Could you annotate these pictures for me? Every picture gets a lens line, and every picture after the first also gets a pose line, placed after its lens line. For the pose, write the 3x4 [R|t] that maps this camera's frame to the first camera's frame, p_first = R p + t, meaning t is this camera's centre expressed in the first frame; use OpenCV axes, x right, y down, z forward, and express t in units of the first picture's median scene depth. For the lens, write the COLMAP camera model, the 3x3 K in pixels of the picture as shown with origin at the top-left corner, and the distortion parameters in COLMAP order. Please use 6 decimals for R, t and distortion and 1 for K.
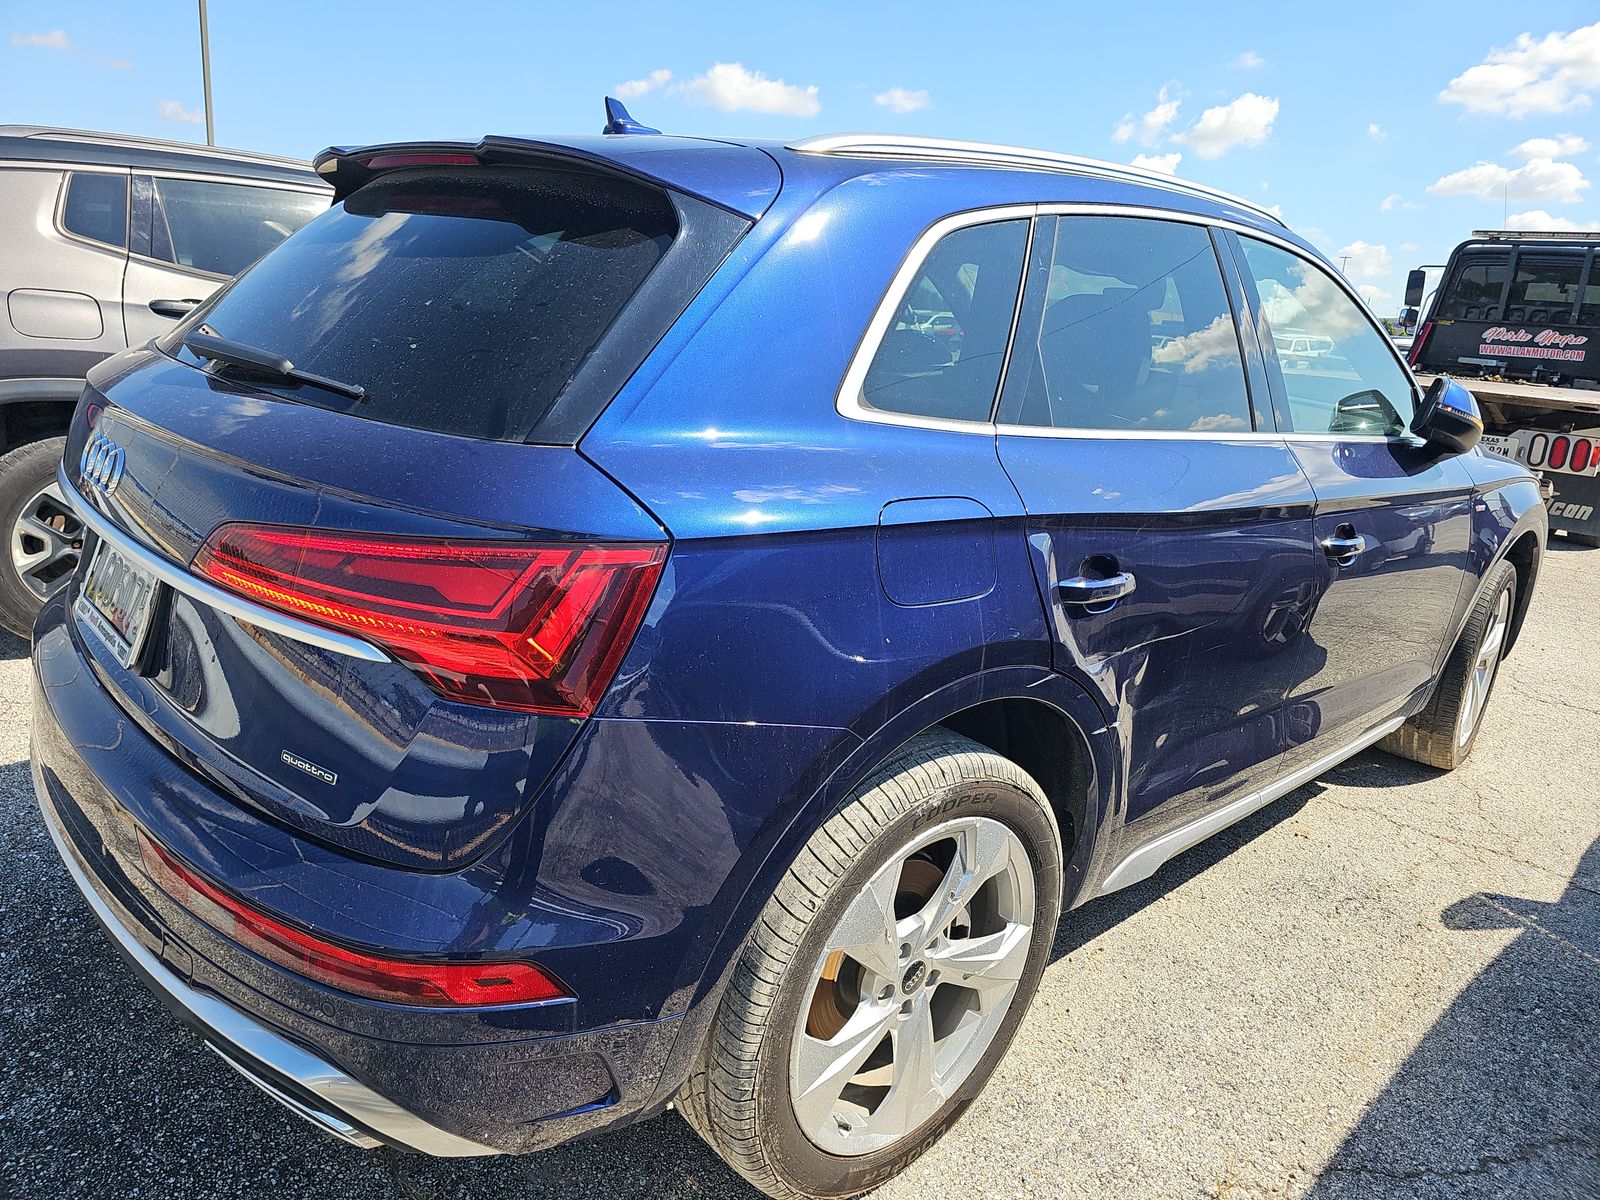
lens RADIAL K [[1039.2, 0, 790.6], [0, 1039.2, 606.2], [0, 0, 1]] dist [0.046717, -0.040570]
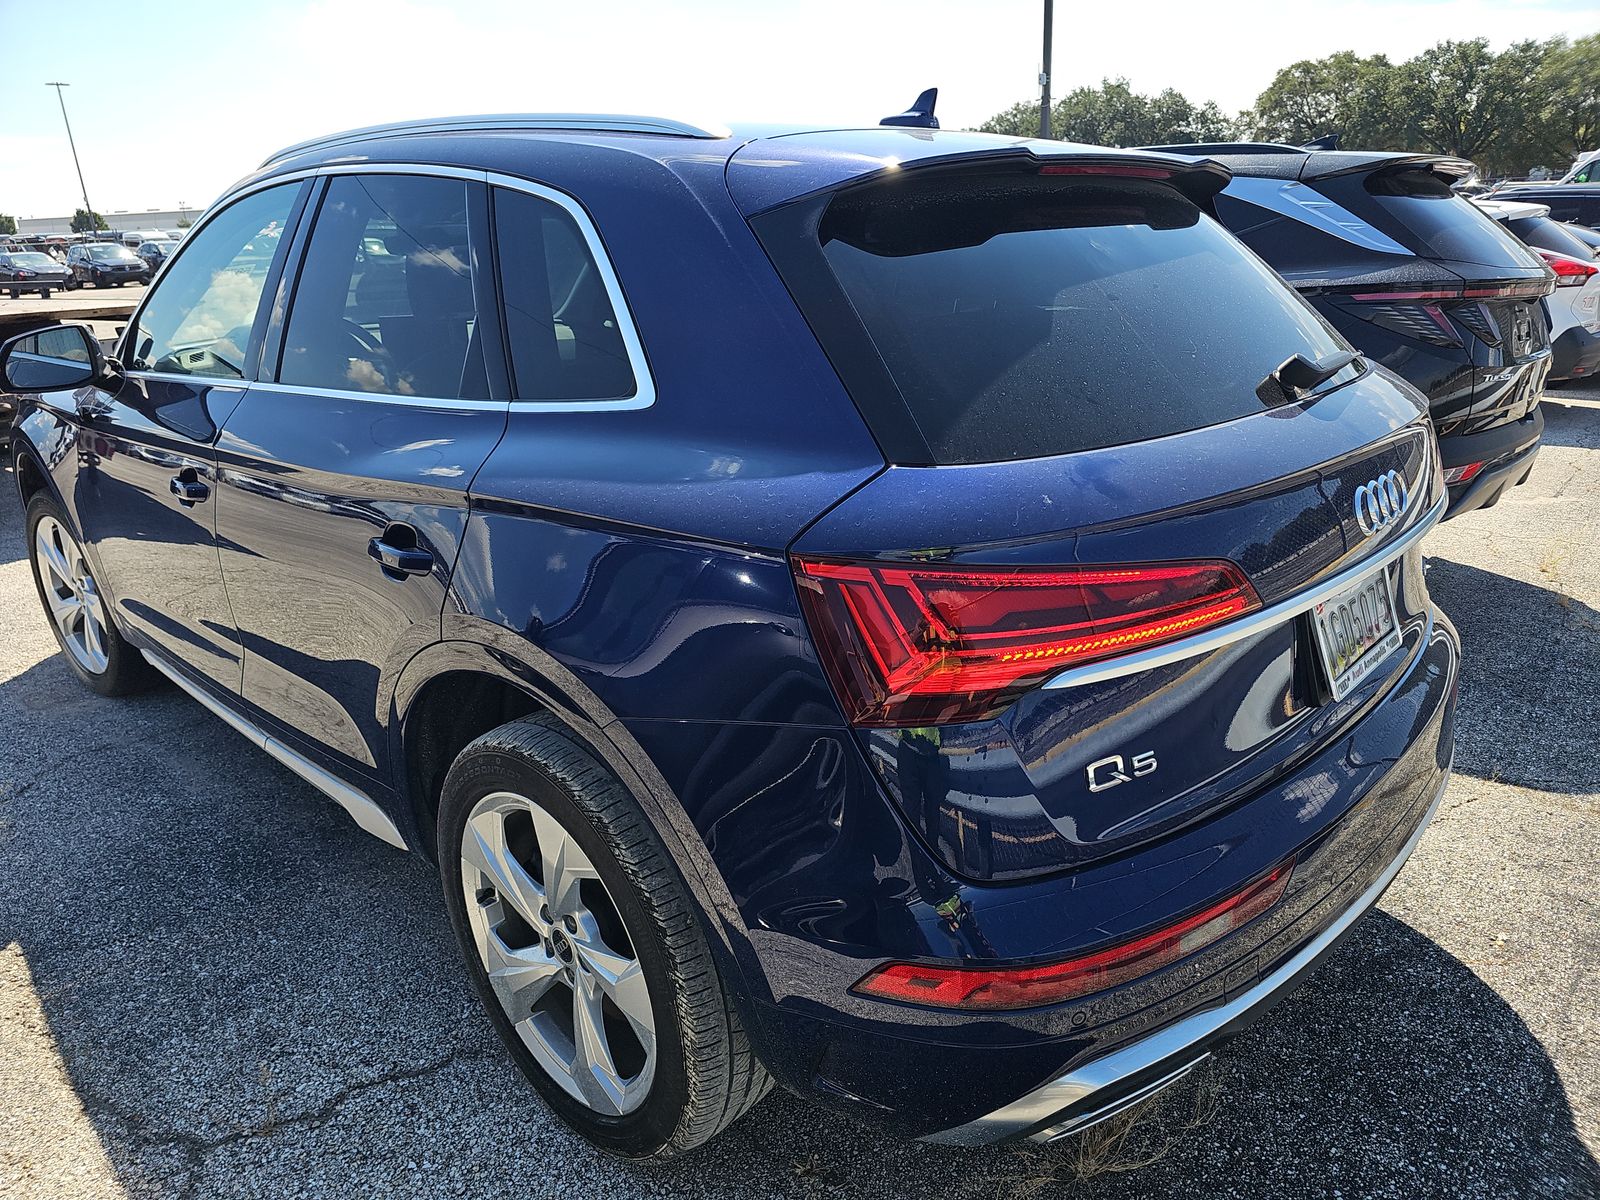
lens RADIAL K [[1039.2, 0, 790.6], [0, 1039.2, 606.2], [0, 0, 1]] dist [0.046717, -0.040570]
pose [[-0.042251, -0.408542, 0.911761, -1.398715], [0.307777, 0.862875, 0.400899, -0.558716], [-0.950520, 0.297558, 0.089282, 1.289590]]
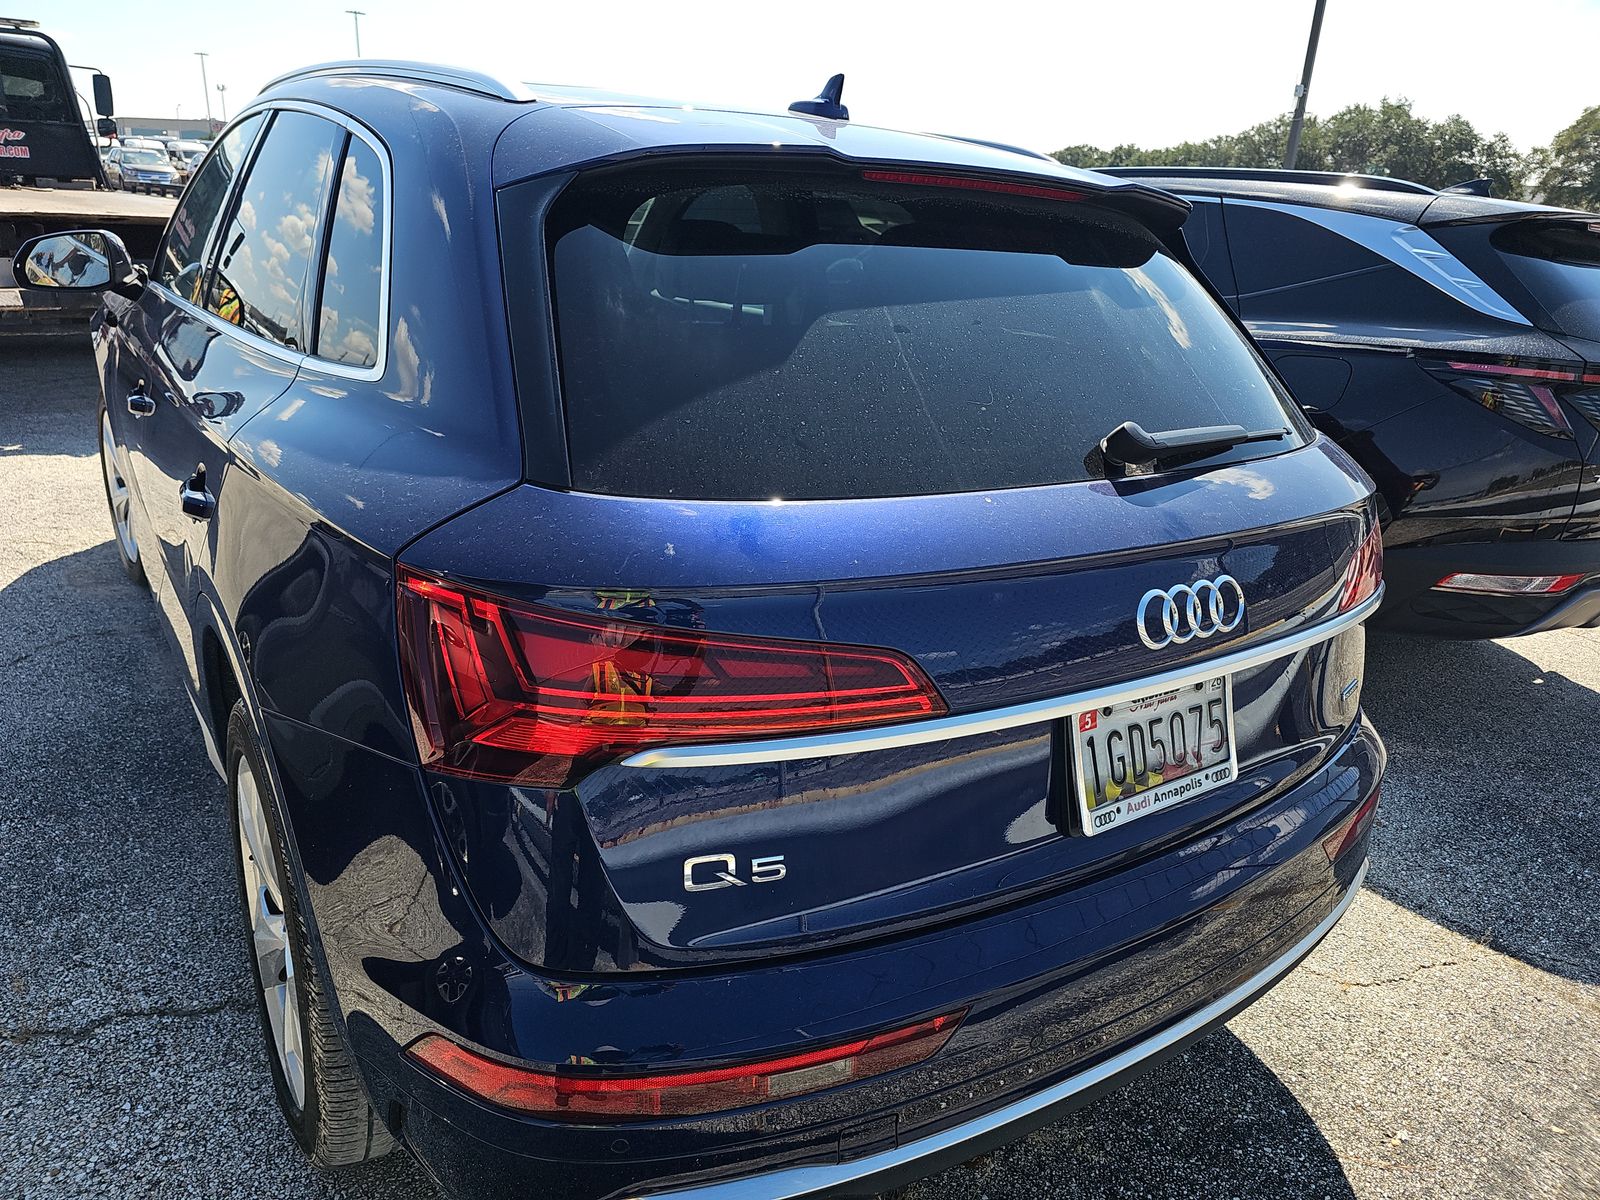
lens RADIAL K [[1044.1, 0, 795.2], [0, 1044.1, 594.5], [0, 0, 1]] dist [0.035824, -0.031757]
pose [[0.162297, -0.404316, 0.900105, -1.283244], [0.220530, 0.903988, 0.366296, -0.469333], [-0.961783, 0.139051, 0.235879, 0.959829]]
